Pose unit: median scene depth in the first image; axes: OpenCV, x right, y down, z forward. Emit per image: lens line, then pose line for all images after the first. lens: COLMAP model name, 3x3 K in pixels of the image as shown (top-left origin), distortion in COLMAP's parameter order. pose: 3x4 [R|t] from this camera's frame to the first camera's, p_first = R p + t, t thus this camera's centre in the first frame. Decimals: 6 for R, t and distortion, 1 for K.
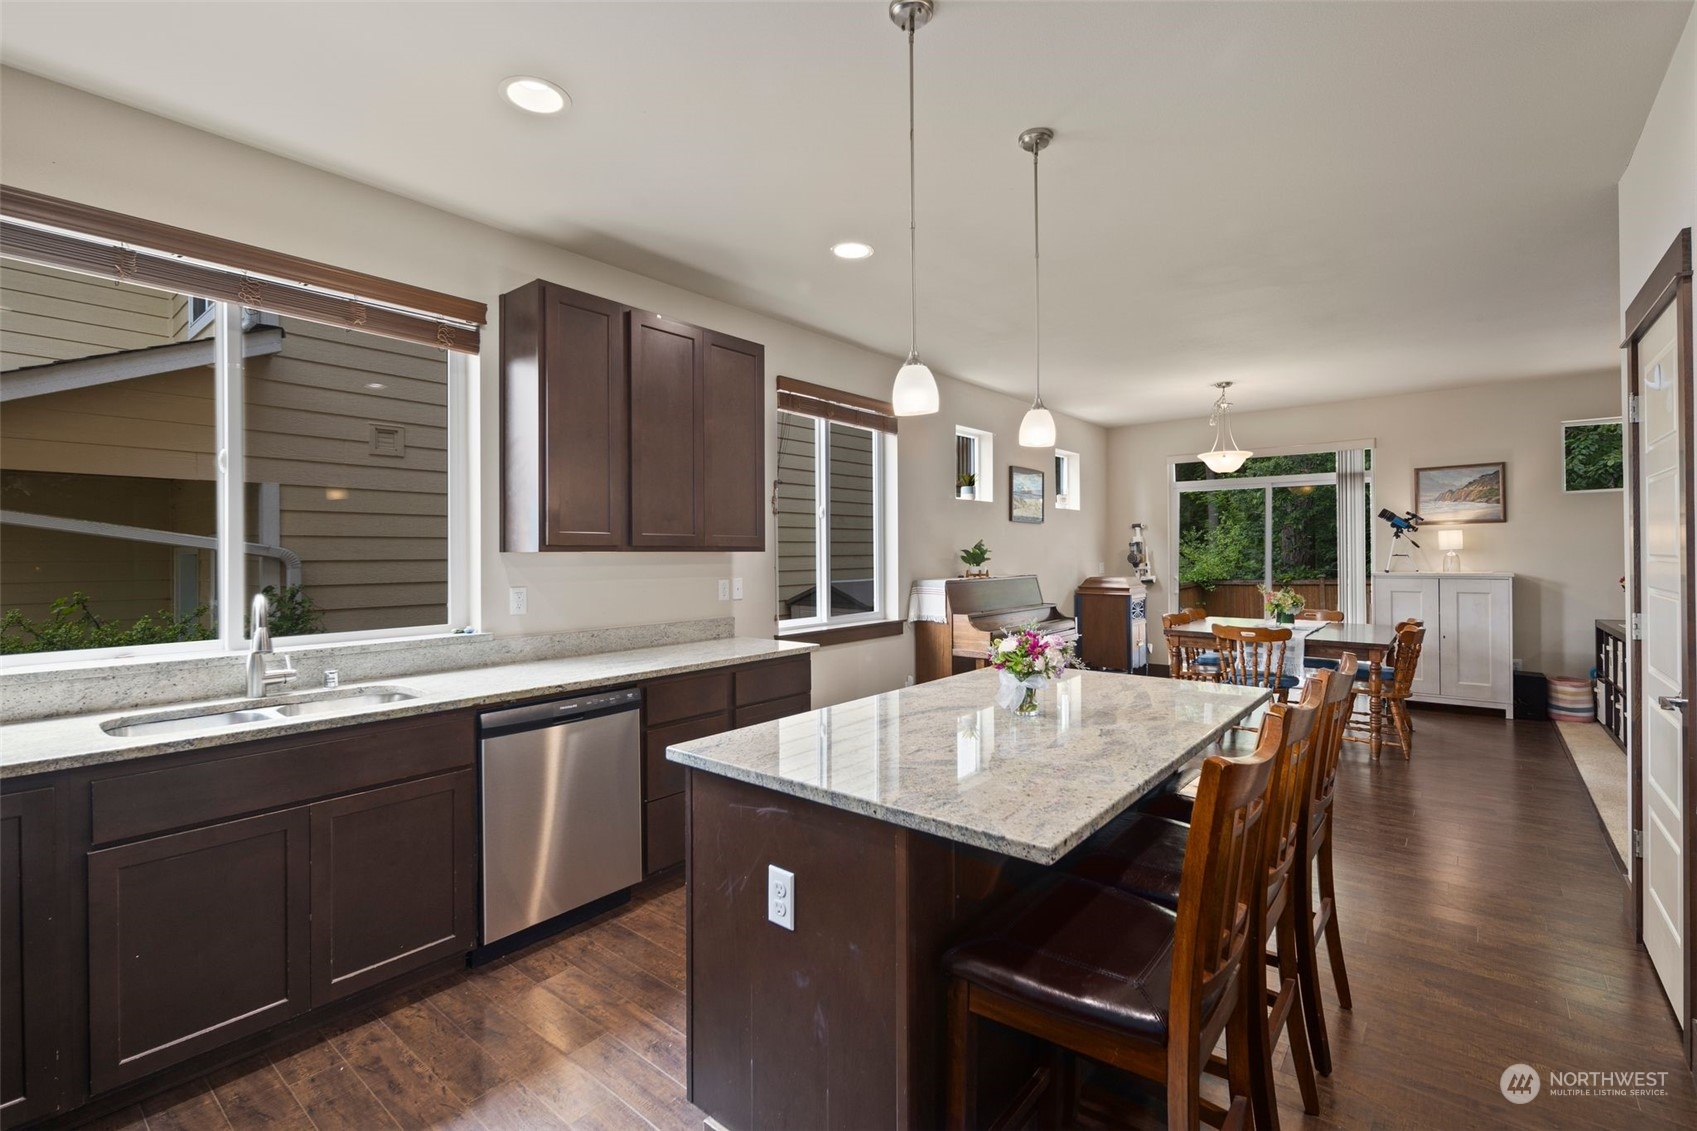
lens RADIAL K [[751.6, 0, 838.8], [0, 751.6, 554.9], [0, 0, 1]] dist [0.001411, 0.000081]
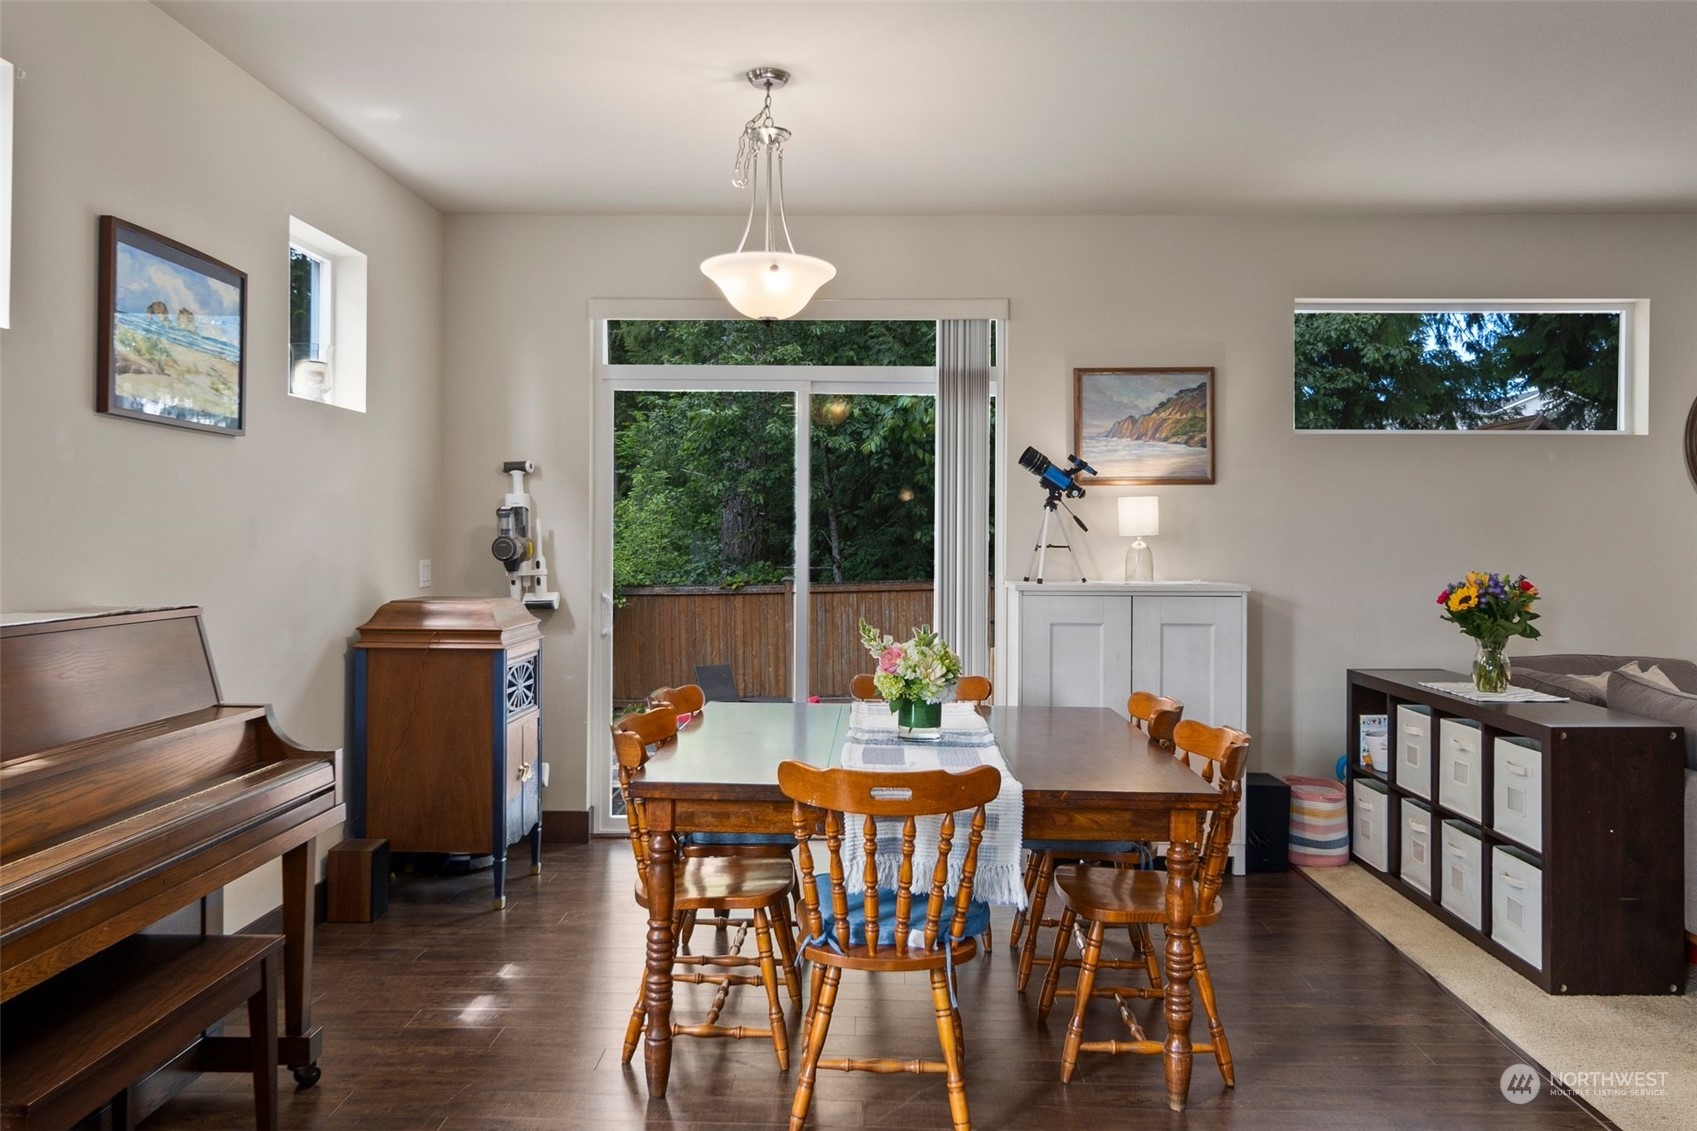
lens RADIAL K [[1212.2, 0, 867.8], [0, 1212.2, 538.9], [0, 0, 1]] dist [0.006085, 0.000934]
pose [[0.770192, 0.011444, 0.637709, 0.166528], [-0.010653, 0.999930, -0.005078, 0.000749], [-0.637723, -0.002883, 0.770260, 0.489295]]
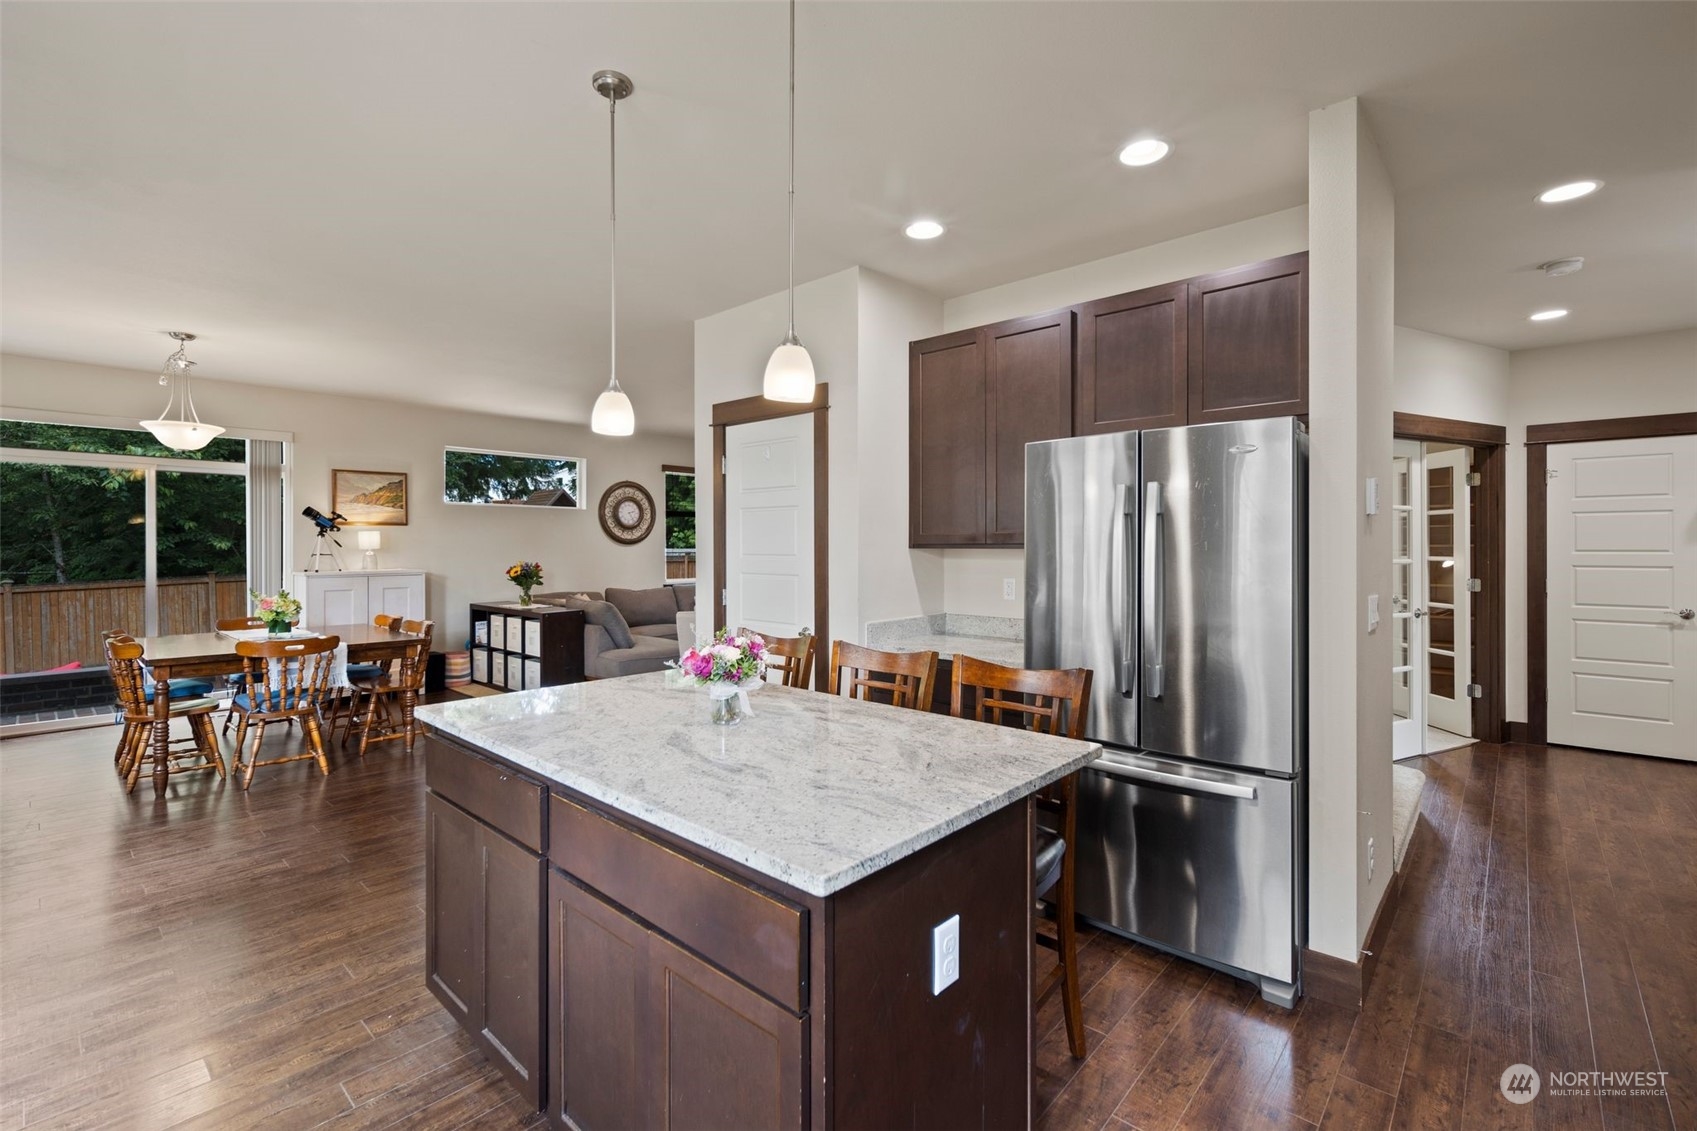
lens RADIAL K [[751.6, 0, 857.1], [0, 751.6, 545.7], [0, 0, 1]] dist [0.001411, 0.000081]
pose [[0.023894, 0.006615, 0.999693, -0.237921], [0.003055, 0.999973, -0.006690, -0.002540], [-0.999710, 0.003214, 0.023873, 0.271151]]
